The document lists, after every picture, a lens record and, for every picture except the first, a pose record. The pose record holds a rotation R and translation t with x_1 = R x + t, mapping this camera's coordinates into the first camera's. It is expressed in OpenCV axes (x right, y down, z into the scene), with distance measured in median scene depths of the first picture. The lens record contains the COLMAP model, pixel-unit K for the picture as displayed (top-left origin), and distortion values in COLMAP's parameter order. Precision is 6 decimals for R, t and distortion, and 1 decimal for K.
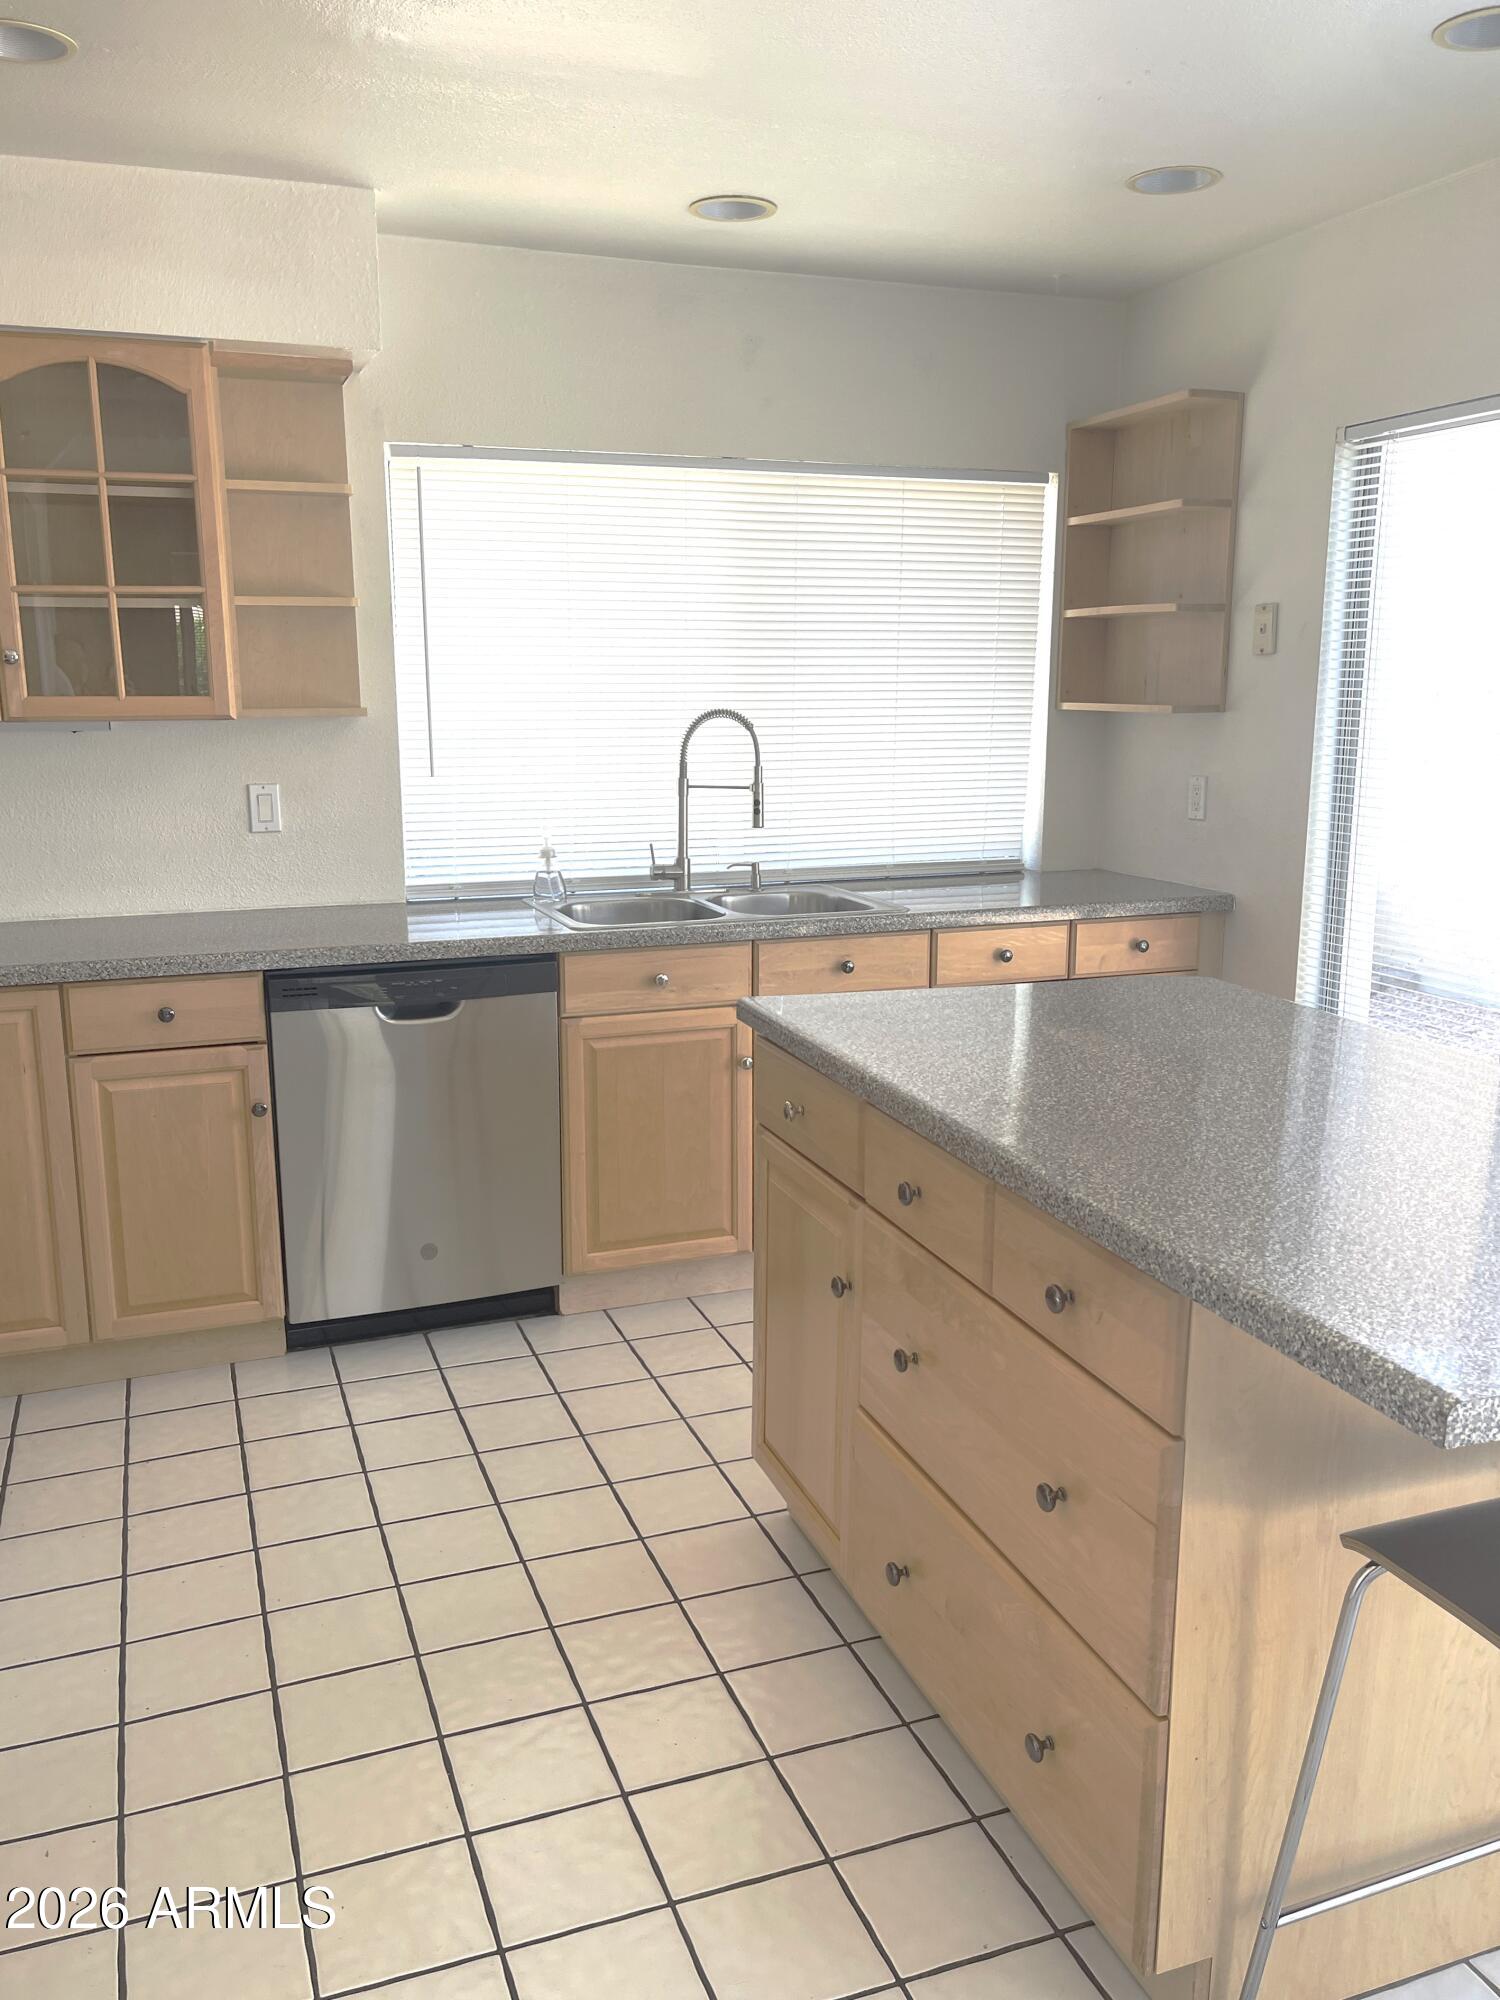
lens RADIAL K [[1614.5, 0, 766.5], [0, 1614.5, 1003.9], [0, 0, 1]] dist [0.056193, -0.070436]
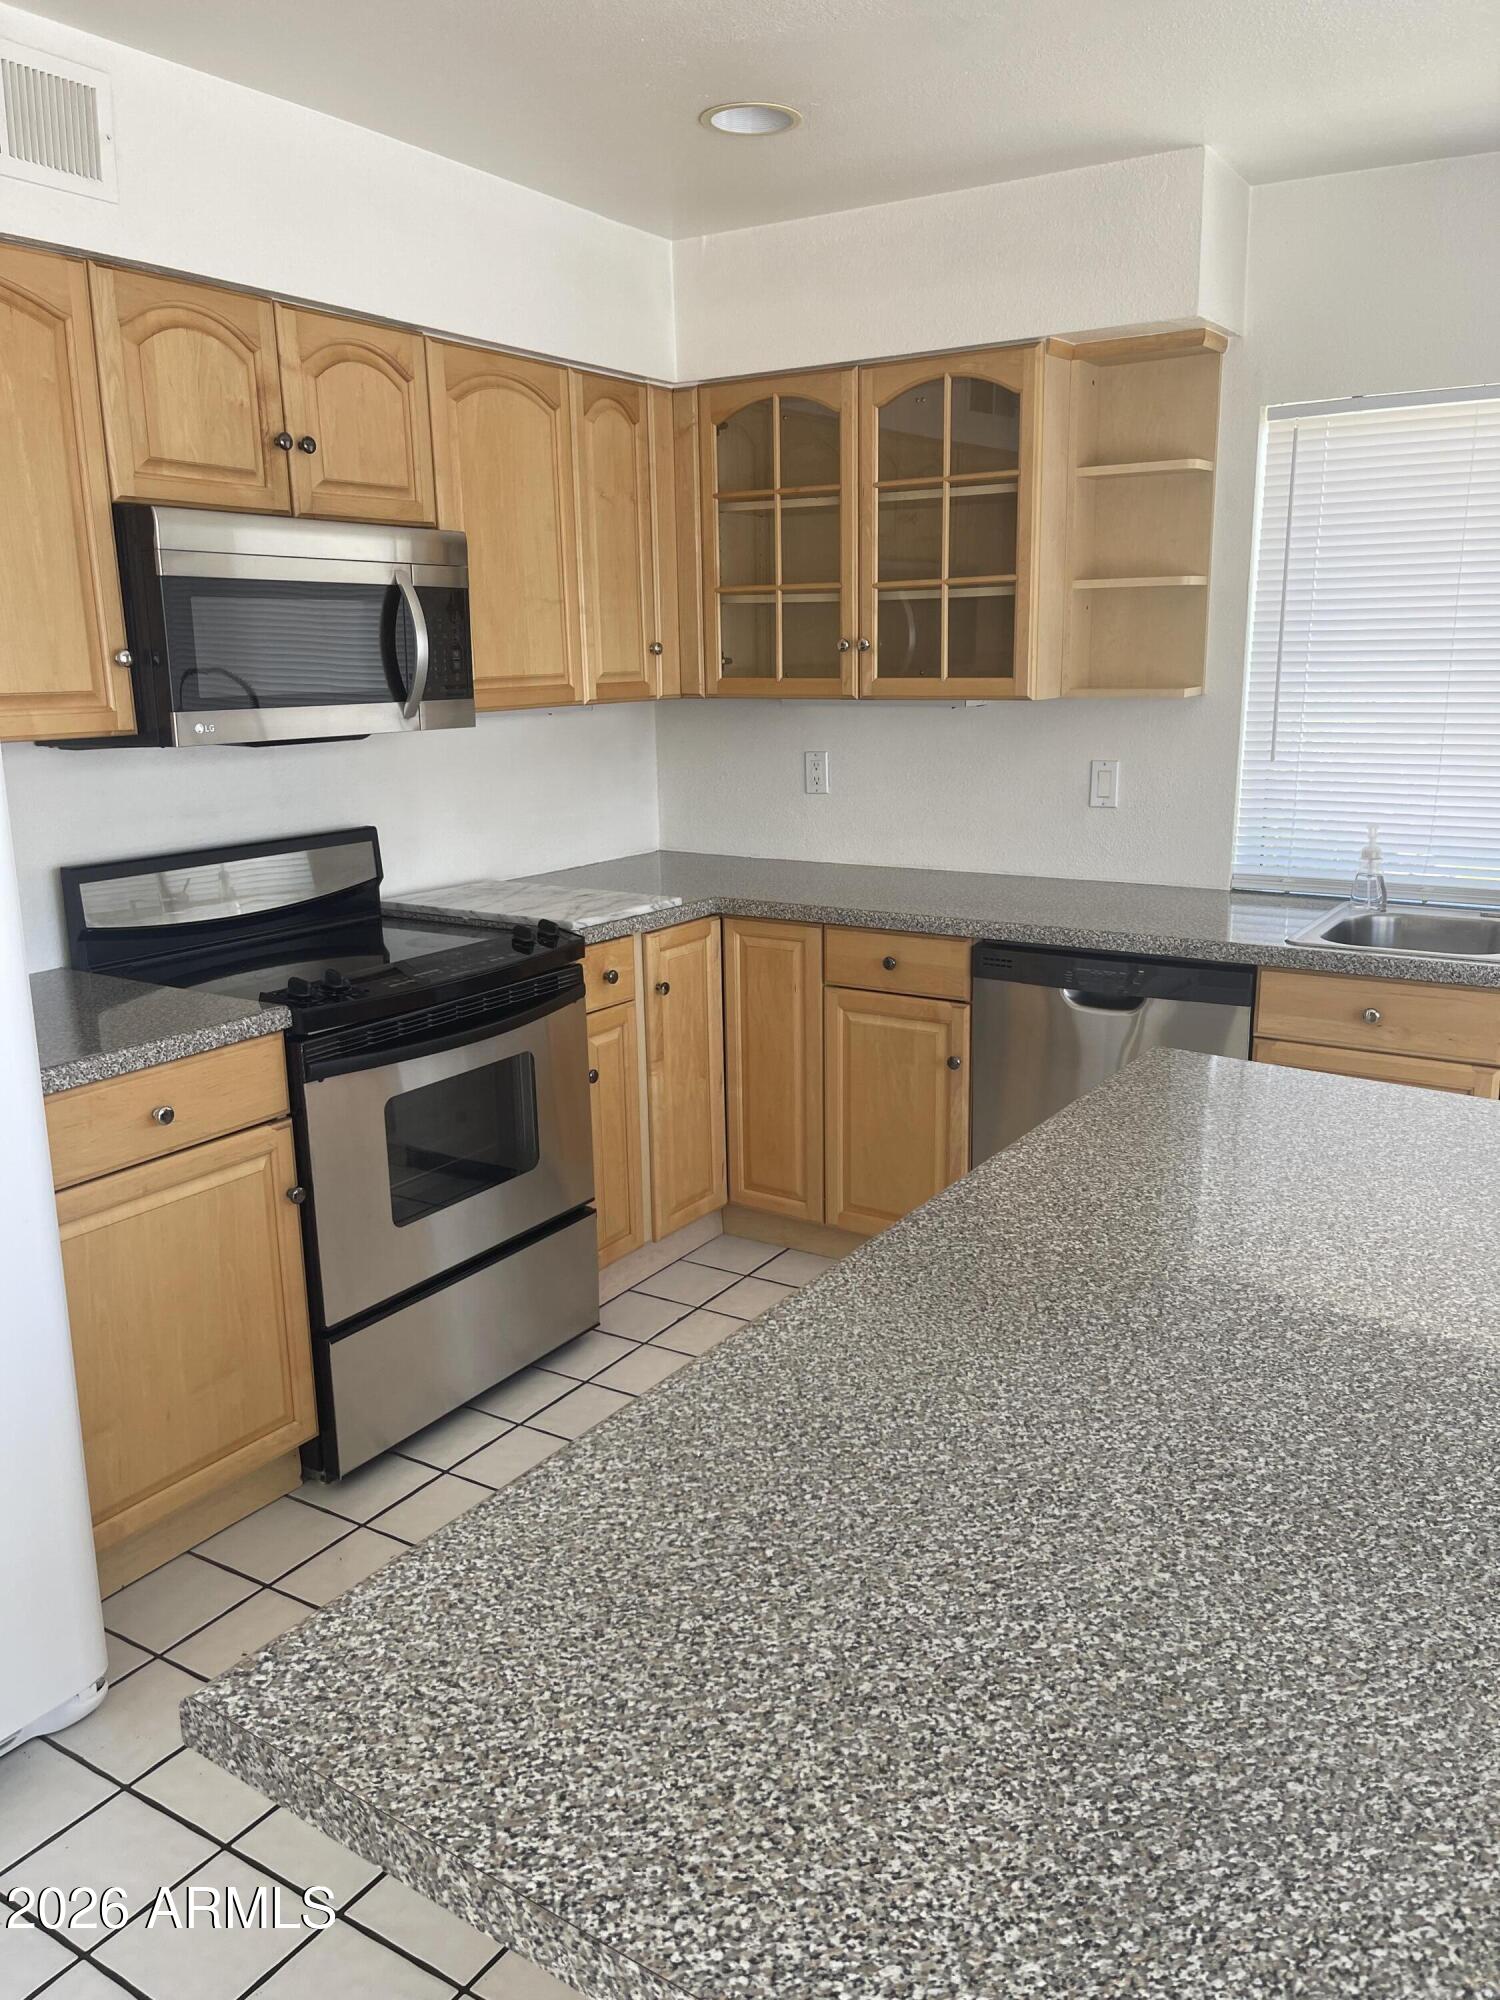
lens RADIAL K [[1514.9, 0, 777.5], [0, 1514.9, 1004.5], [0, 0, 1]] dist [0.052035, -0.080393]
pose [[0.597182, 0.180049, -0.781637, 0.409503], [-0.145189, 0.982648, 0.115426, -0.074541], [0.788856, 0.044555, 0.612961, 0.285638]]
